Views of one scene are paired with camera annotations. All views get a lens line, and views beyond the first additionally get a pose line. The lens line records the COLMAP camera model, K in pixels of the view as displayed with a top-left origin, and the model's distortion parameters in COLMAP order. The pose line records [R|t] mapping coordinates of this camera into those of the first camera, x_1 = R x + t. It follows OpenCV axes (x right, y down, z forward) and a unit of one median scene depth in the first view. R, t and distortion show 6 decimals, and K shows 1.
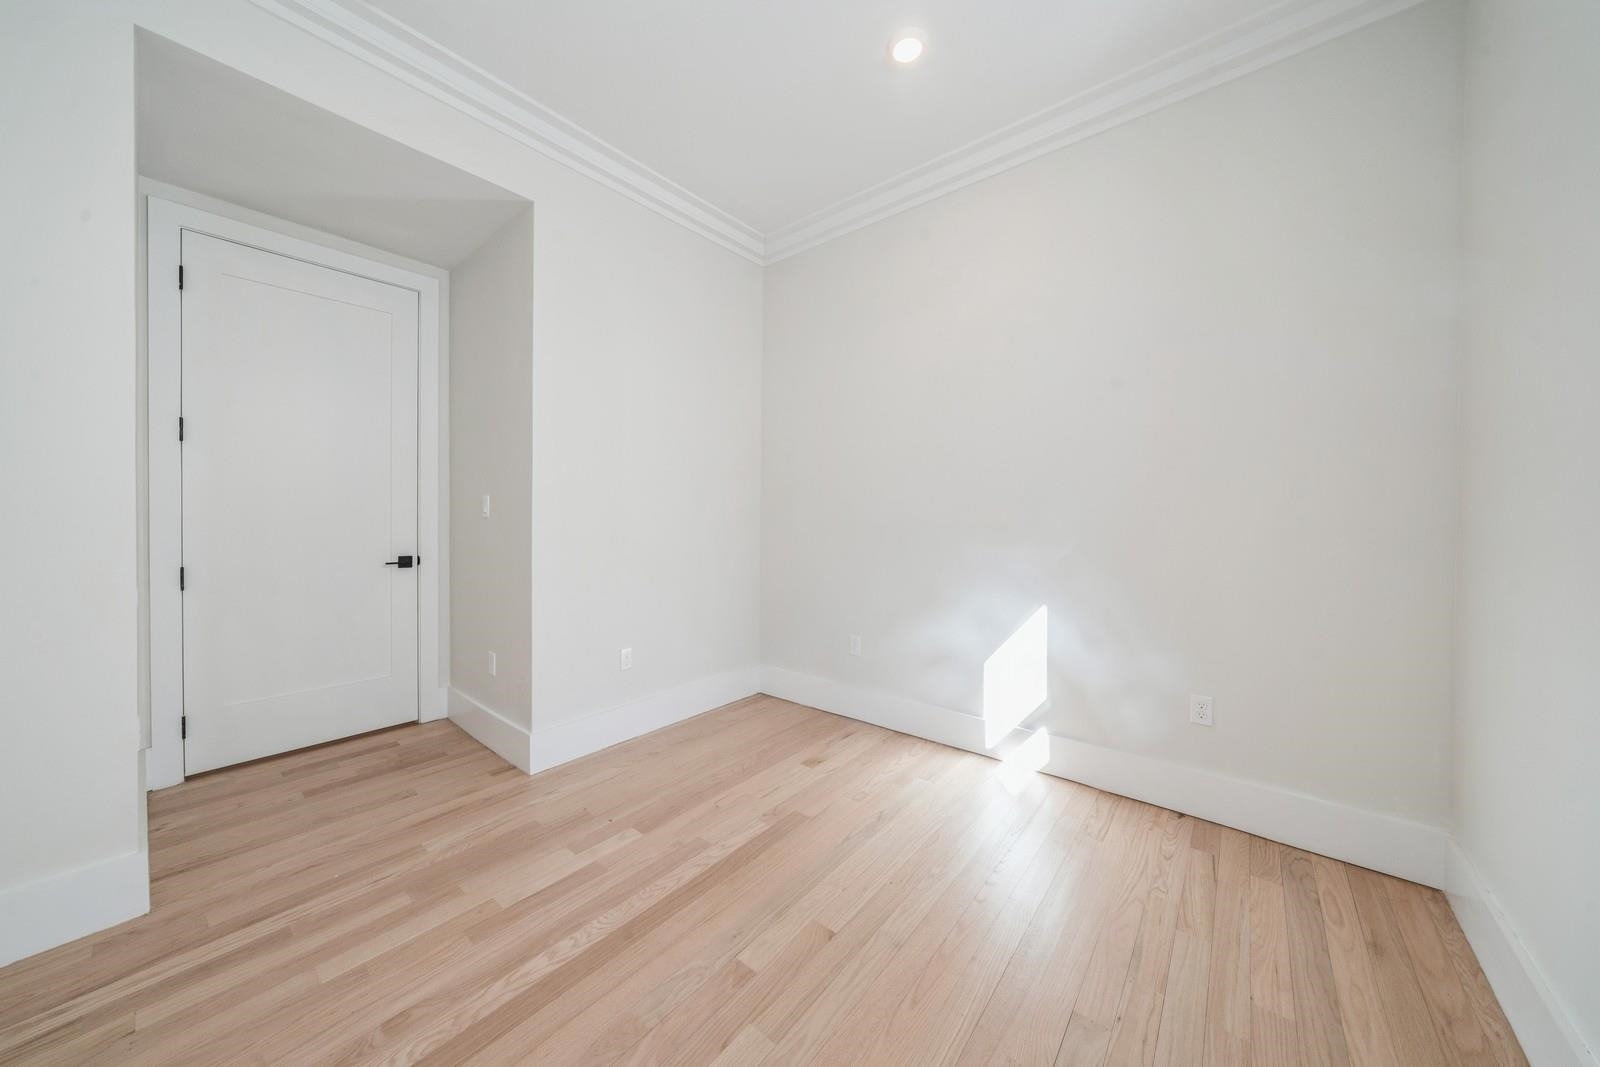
lens RADIAL K [[554.0, 0, 796.1], [0, 554.0, 522.7], [0, 0, 1]] dist [-0.005530, 0.000152]
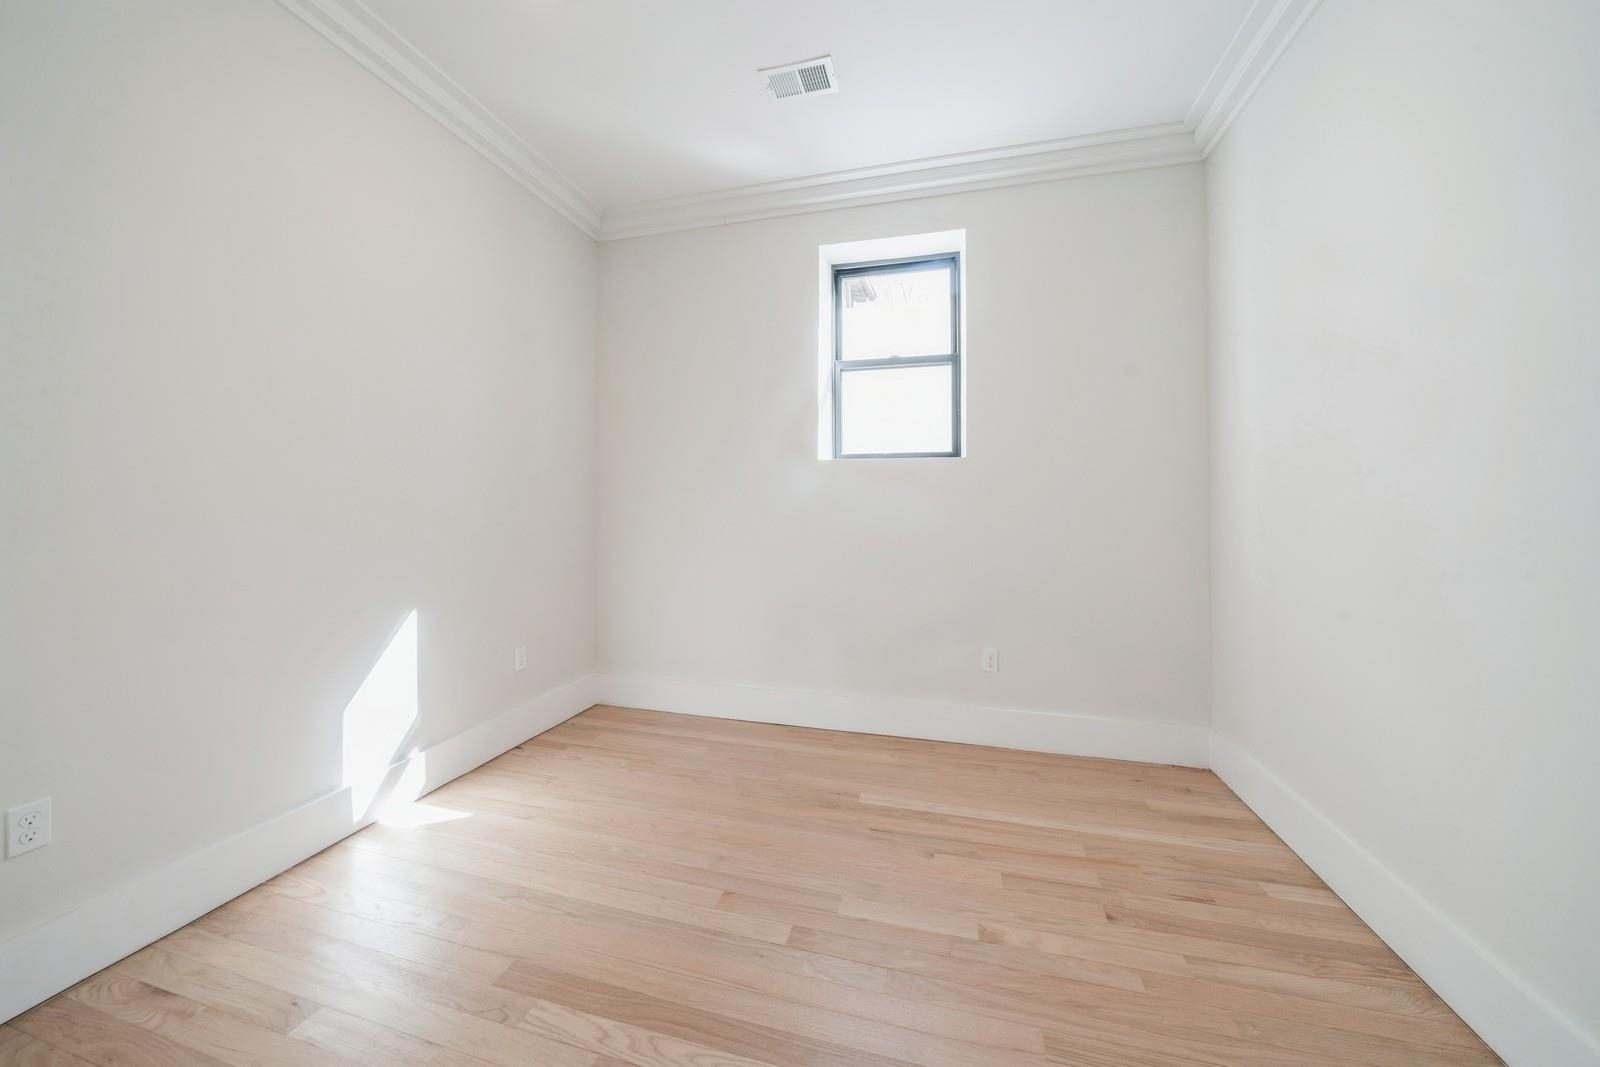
lens RADIAL K [[554.0, 0, 796.1], [0, 554.0, 526.6], [0, 0, 1]] dist [-0.005530, 0.000152]
pose [[-0.394052, -0.037547, 0.918321, -0.740802], [0.013082, 0.998835, 0.046453, -0.018868], [-0.918995, 0.030319, -0.393101, 0.987046]]
